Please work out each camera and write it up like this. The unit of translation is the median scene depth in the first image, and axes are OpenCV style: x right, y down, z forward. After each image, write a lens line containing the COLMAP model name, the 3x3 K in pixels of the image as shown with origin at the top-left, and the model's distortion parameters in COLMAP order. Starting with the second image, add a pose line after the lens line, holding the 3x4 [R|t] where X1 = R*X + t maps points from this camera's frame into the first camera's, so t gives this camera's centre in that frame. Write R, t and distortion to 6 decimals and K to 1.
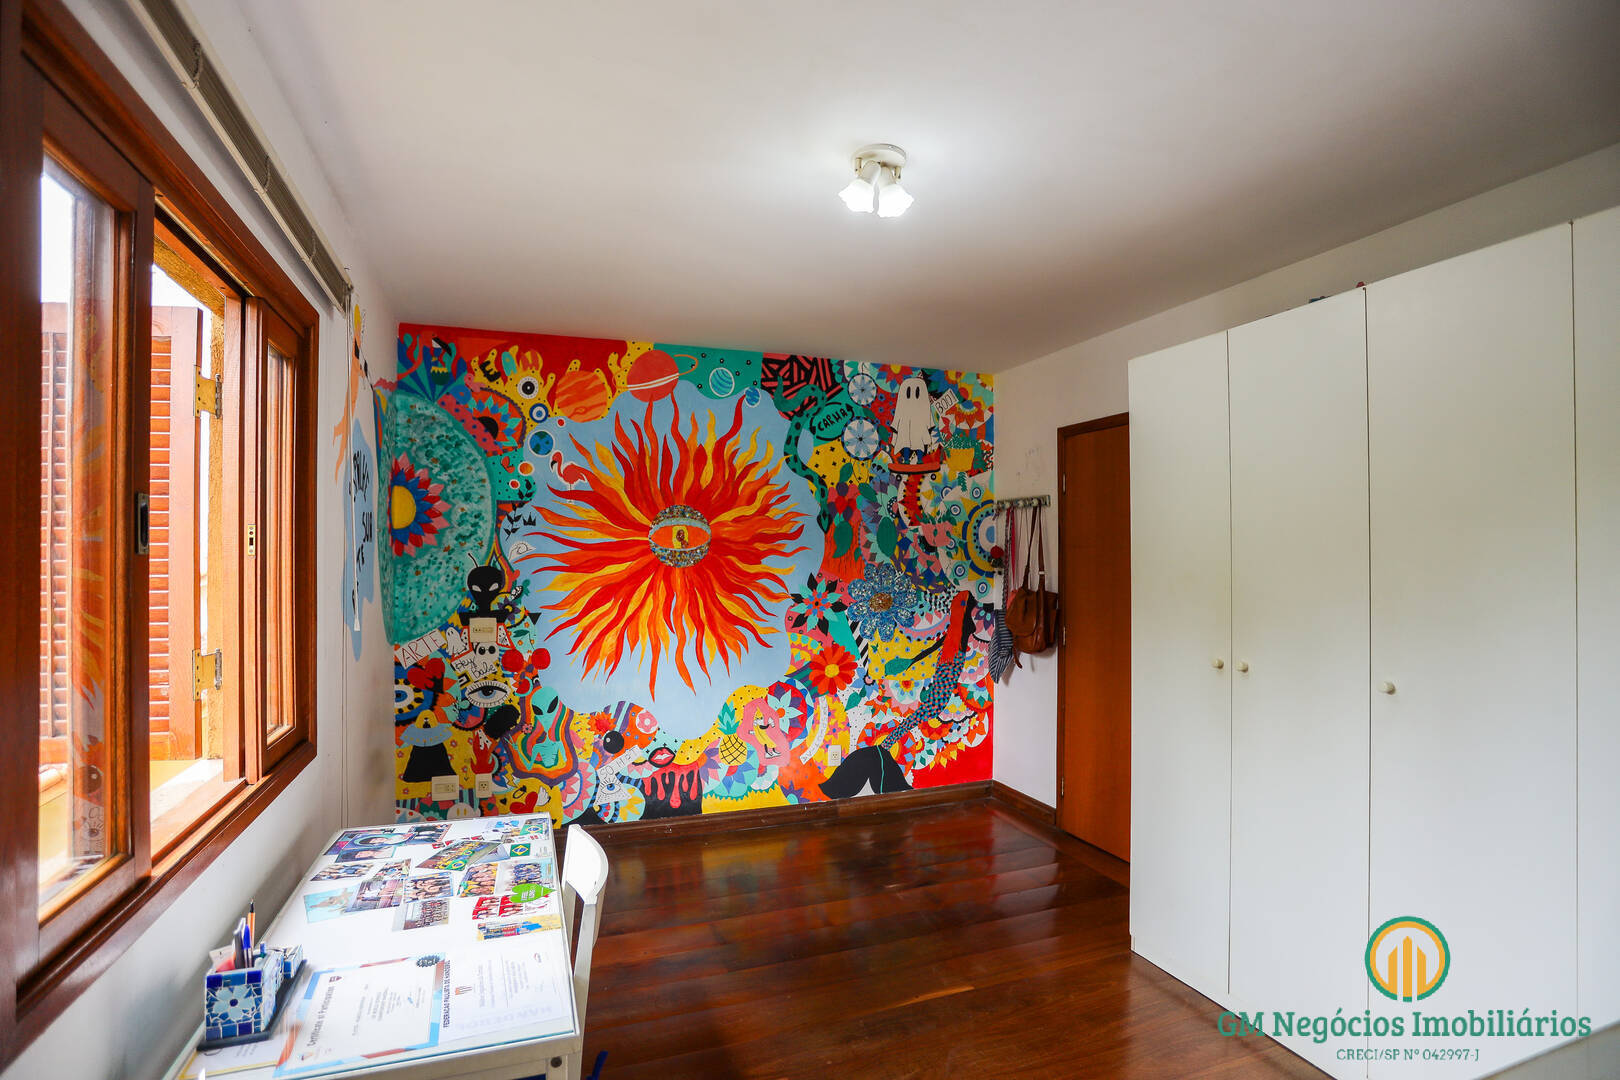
lens RADIAL K [[788.2, 0, 807.7], [0, 788.2, 550.0], [0, 0, 1]] dist [-0.072823, 0.030942]
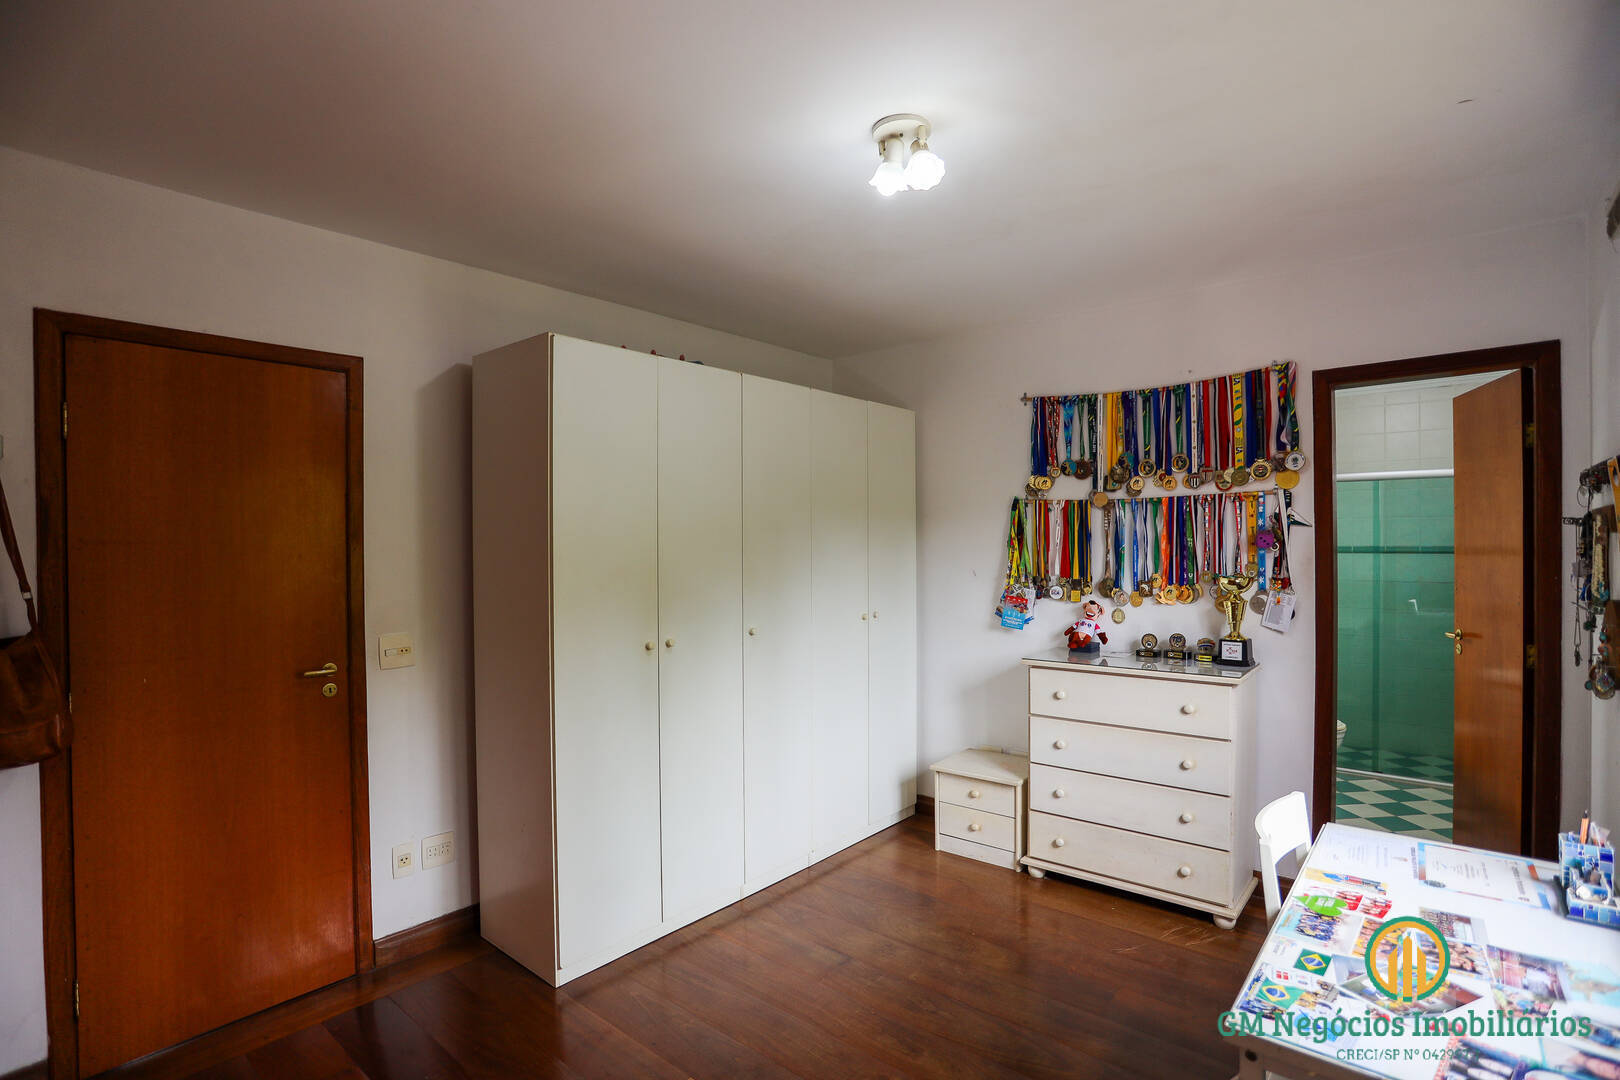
lens RADIAL K [[774.7, 0, 810.0], [0, 774.7, 540.0], [0, 0, 1]] dist [-0.054950, 0.015797]
pose [[-0.482755, 0.006488, 0.875732, -0.838146], [0.005701, 0.999975, -0.004266, -0.001376], [-0.875737, 0.002933, -0.482779, 1.930147]]
